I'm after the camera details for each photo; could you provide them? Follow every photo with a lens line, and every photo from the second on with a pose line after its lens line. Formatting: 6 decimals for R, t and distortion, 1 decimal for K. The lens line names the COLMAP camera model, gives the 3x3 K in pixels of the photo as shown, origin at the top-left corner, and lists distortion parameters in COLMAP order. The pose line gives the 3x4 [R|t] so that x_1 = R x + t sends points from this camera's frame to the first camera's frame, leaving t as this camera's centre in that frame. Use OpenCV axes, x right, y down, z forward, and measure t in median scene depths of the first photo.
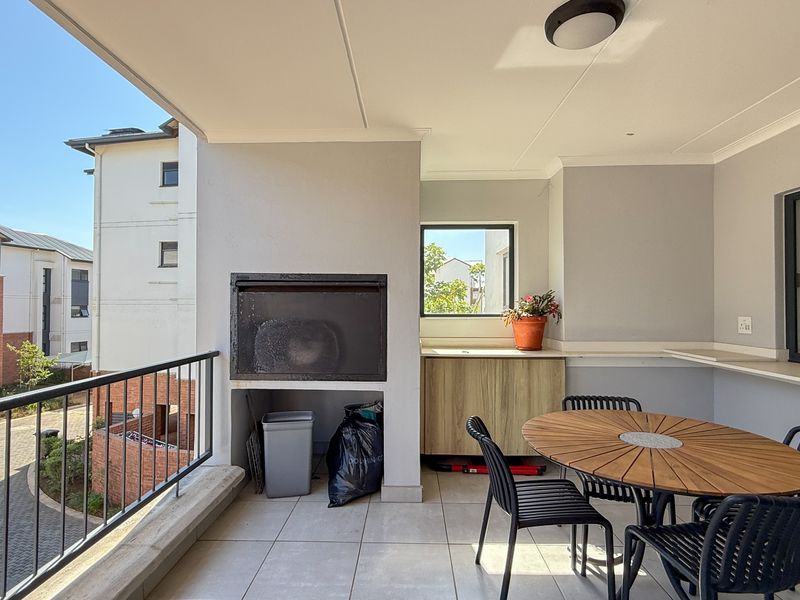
lens RADIAL K [[424.4, 0, 400.0], [0, 424.4, 300.0], [0, 0, 1]] dist [0.001578, -0.000045]
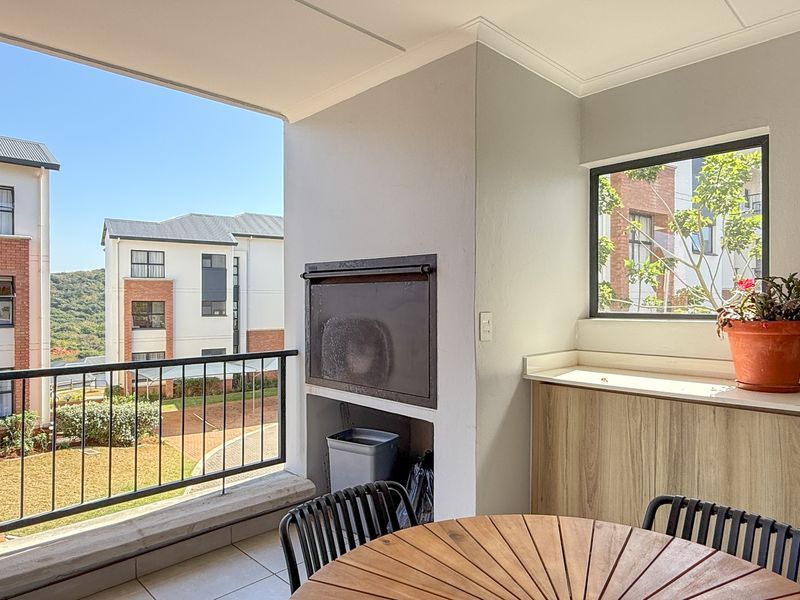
lens RADIAL K [[518.6, 0, 400.0], [0, 518.6, 300.0], [0, 0, 1]] dist [-0.002976, 0.000116]
pose [[0.718226, -0.003988, -0.695798, 0.506866], [0.013504, 0.999875, 0.008208, 0.006262], [0.695679, -0.015291, 0.718190, 0.352708]]
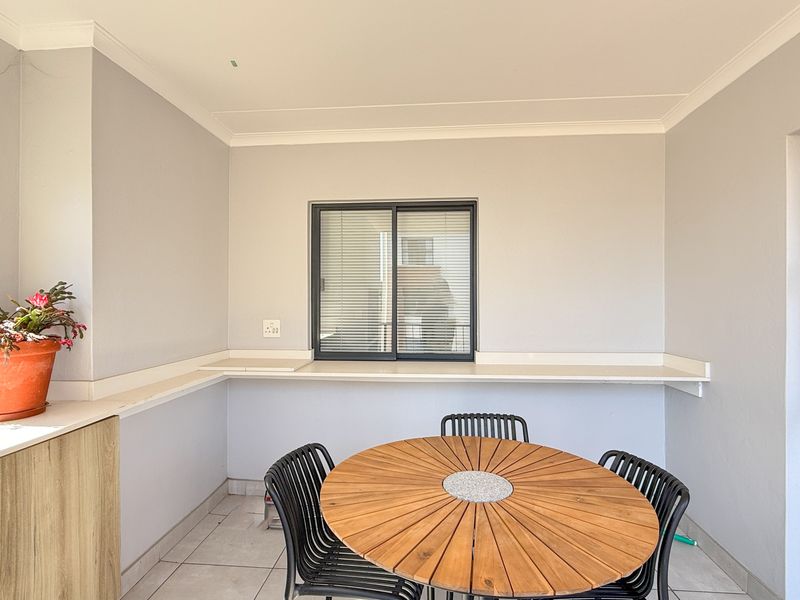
lens RADIAL K [[424.4, 0, 400.0], [0, 424.4, 300.0], [0, 0, 1]] dist [0.001578, -0.000045]
pose [[0.060795, 0.000418, 0.998150, -0.136299], [-0.015324, 0.999882, 0.000515, -0.010514], [-0.998033, -0.015327, 0.060794, 0.701776]]
